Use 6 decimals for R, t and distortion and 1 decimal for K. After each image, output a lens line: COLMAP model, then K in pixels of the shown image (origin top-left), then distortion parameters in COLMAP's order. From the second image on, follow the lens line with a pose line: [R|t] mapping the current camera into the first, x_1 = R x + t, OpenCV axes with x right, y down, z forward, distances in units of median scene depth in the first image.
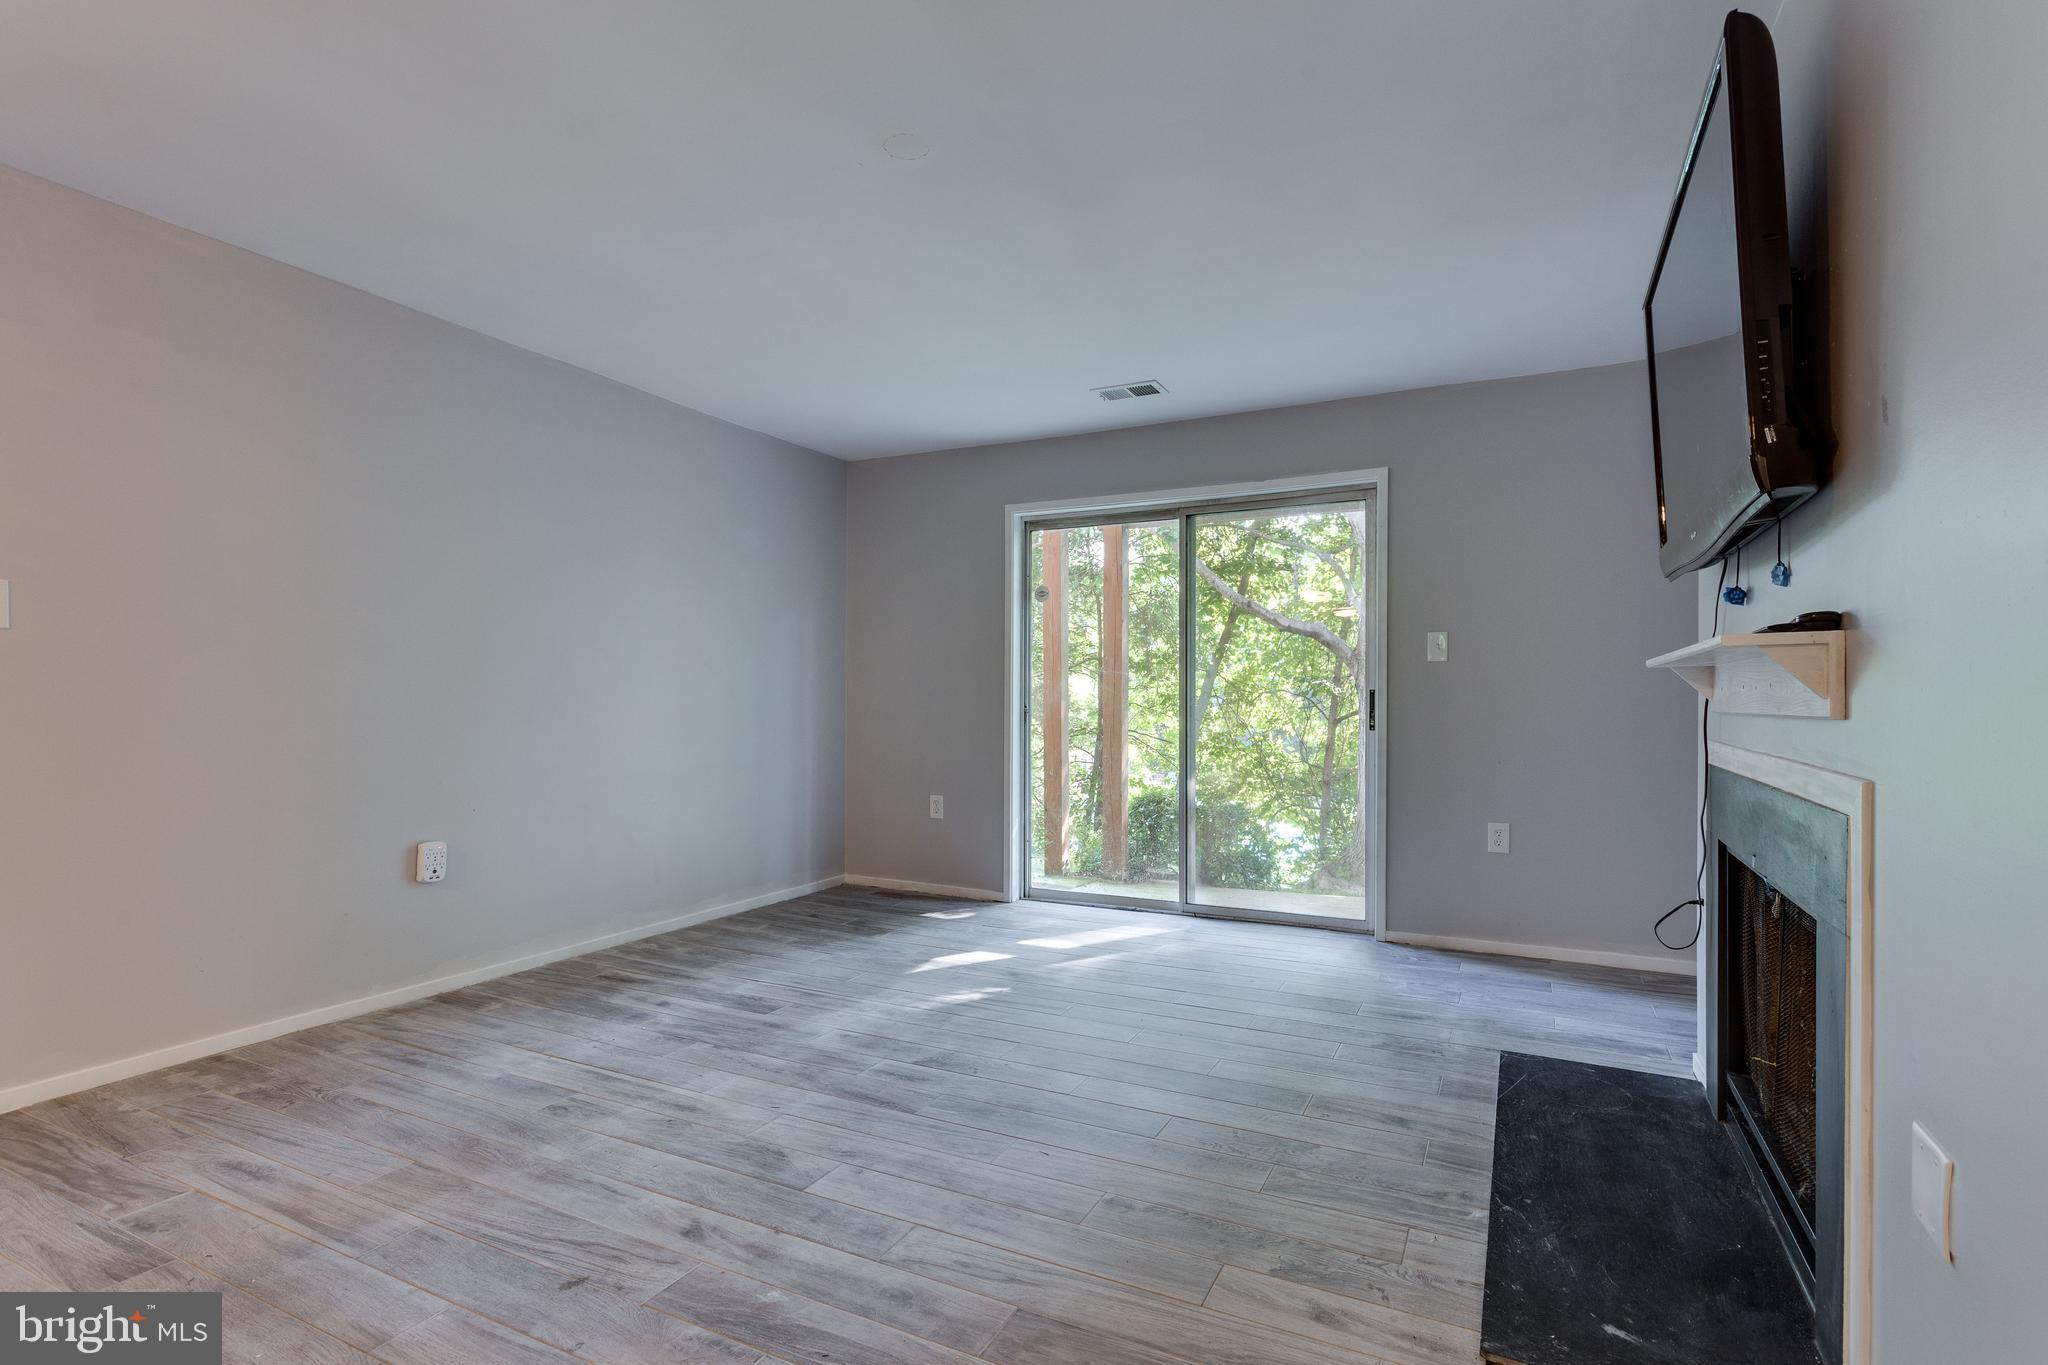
lens RADIAL K [[988.4, 0, 1028.7], [0, 988.4, 688.2], [0, 0, 1]] dist [0.001827, 0.001694]
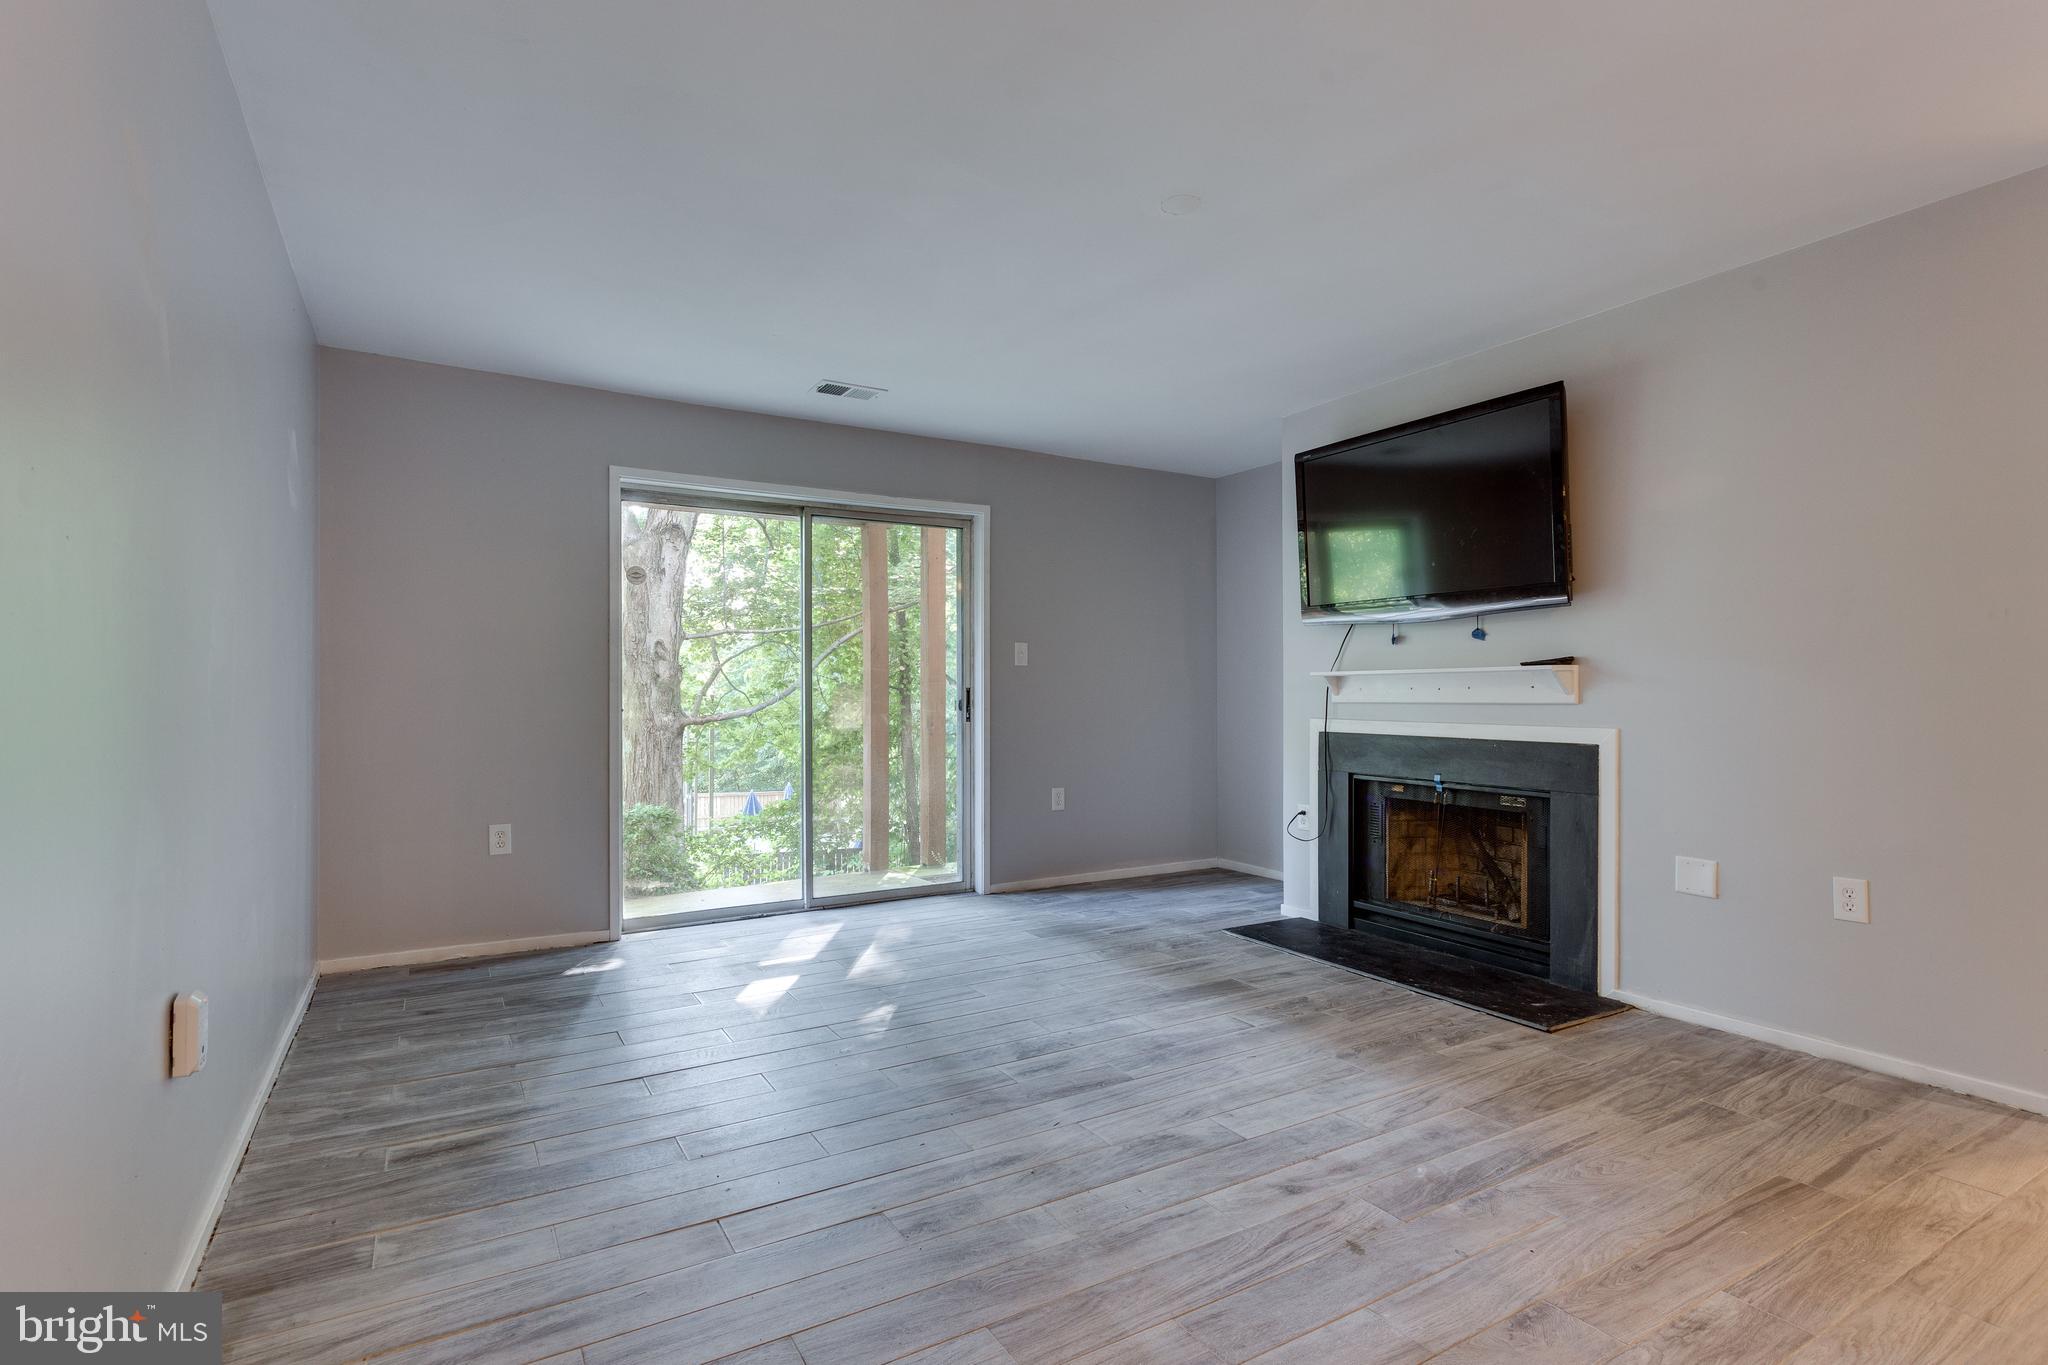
lens RADIAL K [[988.4, 0, 1026.9], [0, 988.4, 693.4], [0, 0, 1]] dist [0.001827, 0.001694]
pose [[0.533734, -0.002698, 0.845648, -1.055496], [-0.004090, 0.999975, 0.005772, 0.000000], [-0.845643, -0.006539, 0.533710, 0.500884]]
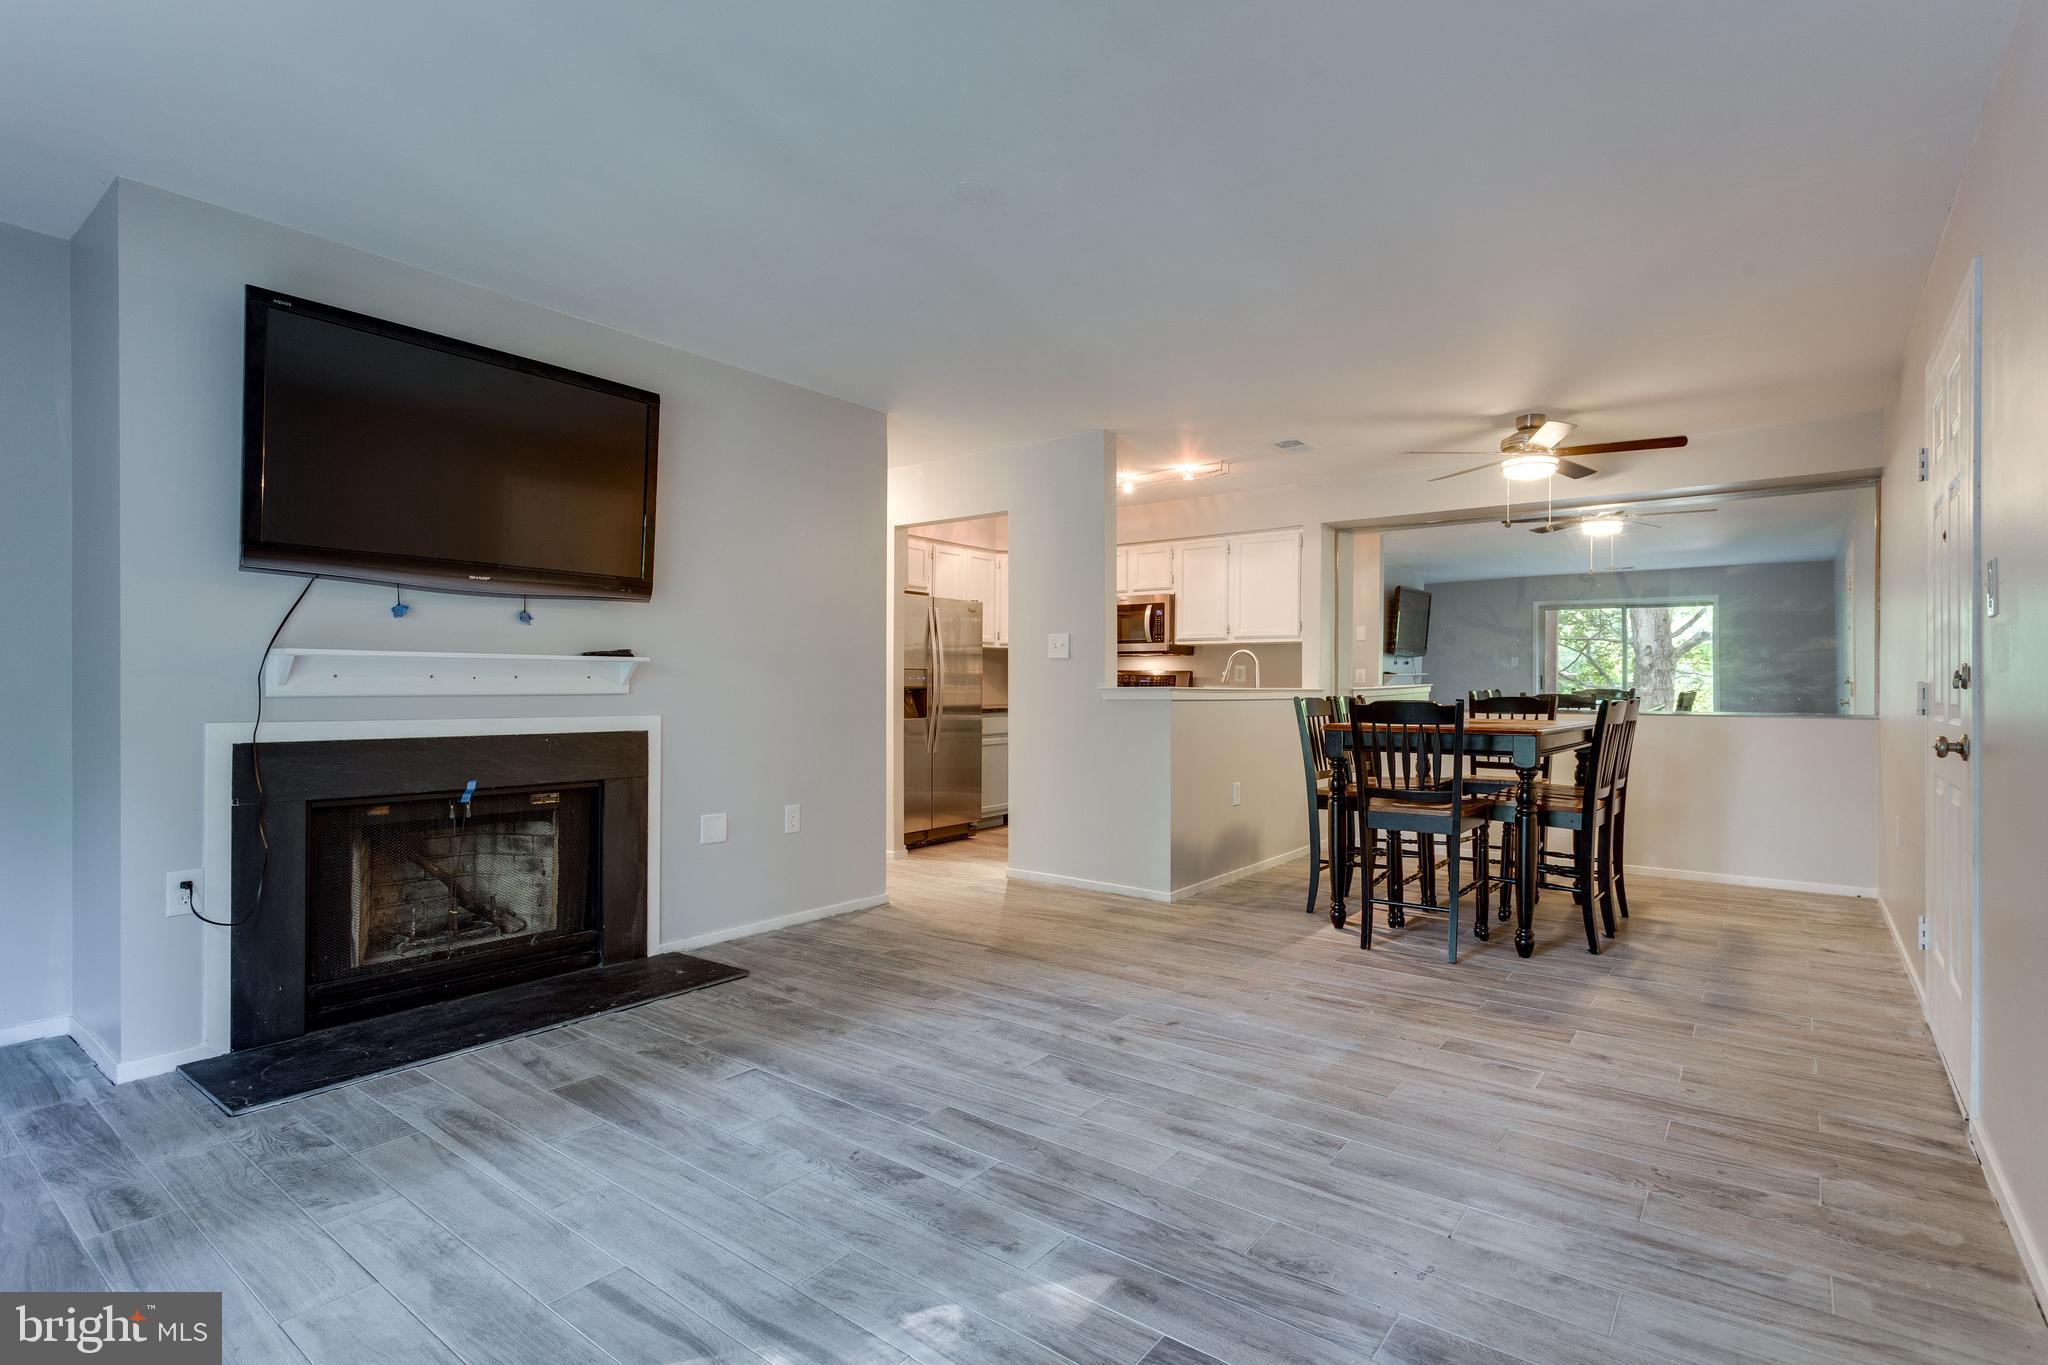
lens RADIAL K [[988.4, 0, 1043.4], [0, 988.4, 687.8], [0, 0, 1]] dist [0.001827, 0.001694]
pose [[-0.984530, -0.006326, 0.175100, -0.366240], [-0.007597, 0.999949, -0.006588, 0.014668], [-0.175050, -0.007816, -0.984529, 1.887165]]
